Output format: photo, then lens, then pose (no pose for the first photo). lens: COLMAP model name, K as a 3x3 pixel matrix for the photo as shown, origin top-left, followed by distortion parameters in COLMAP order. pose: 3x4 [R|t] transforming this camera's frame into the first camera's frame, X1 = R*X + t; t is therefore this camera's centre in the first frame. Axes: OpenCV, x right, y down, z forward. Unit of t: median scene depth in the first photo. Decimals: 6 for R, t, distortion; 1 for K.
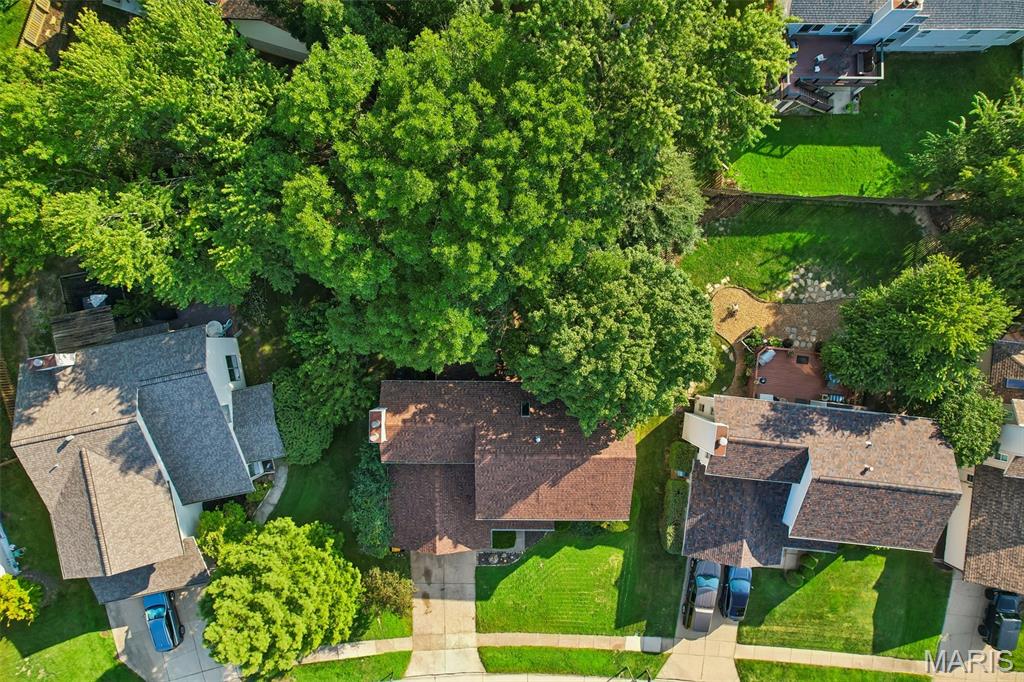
lens RADIAL K [[662.1, 0, 512.0], [0, 662.1, 341.0], [0, 0, 1]] dist [-0.085476, 0.073158]
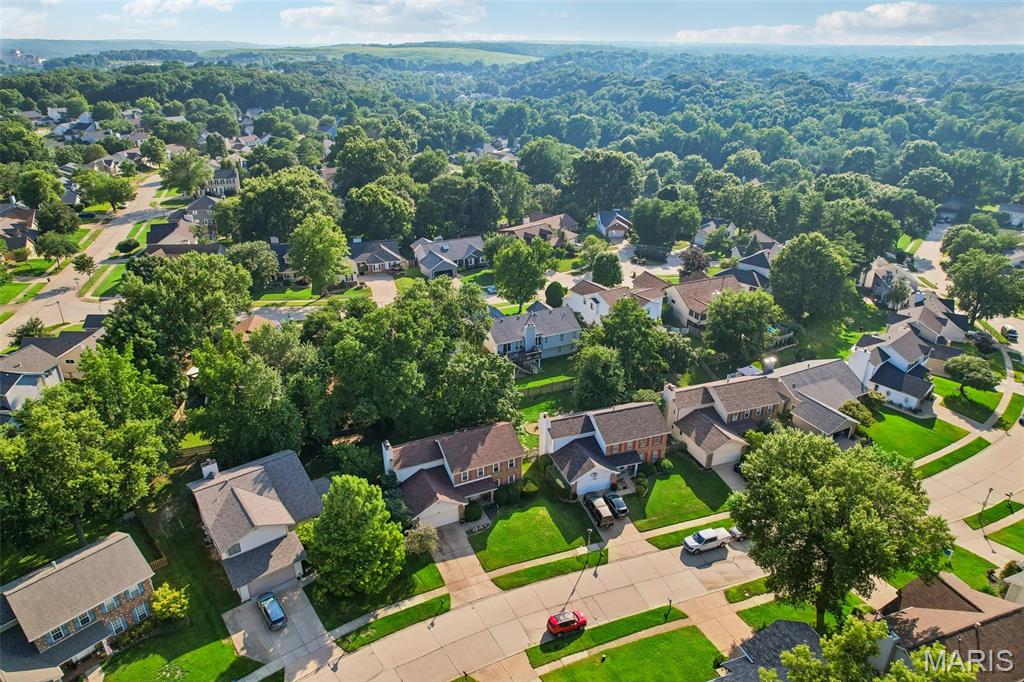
lens RADIAL K [[662.1, 0, 512.0], [0, 662.1, 341.0], [0, 0, 1]] dist [-0.085476, 0.073158]
pose [[0.900241, -0.189056, 0.392204, -0.552887], [0.435342, 0.377204, -0.817432, 1.698102], [0.006599, 0.906629, 0.421878, -0.122979]]
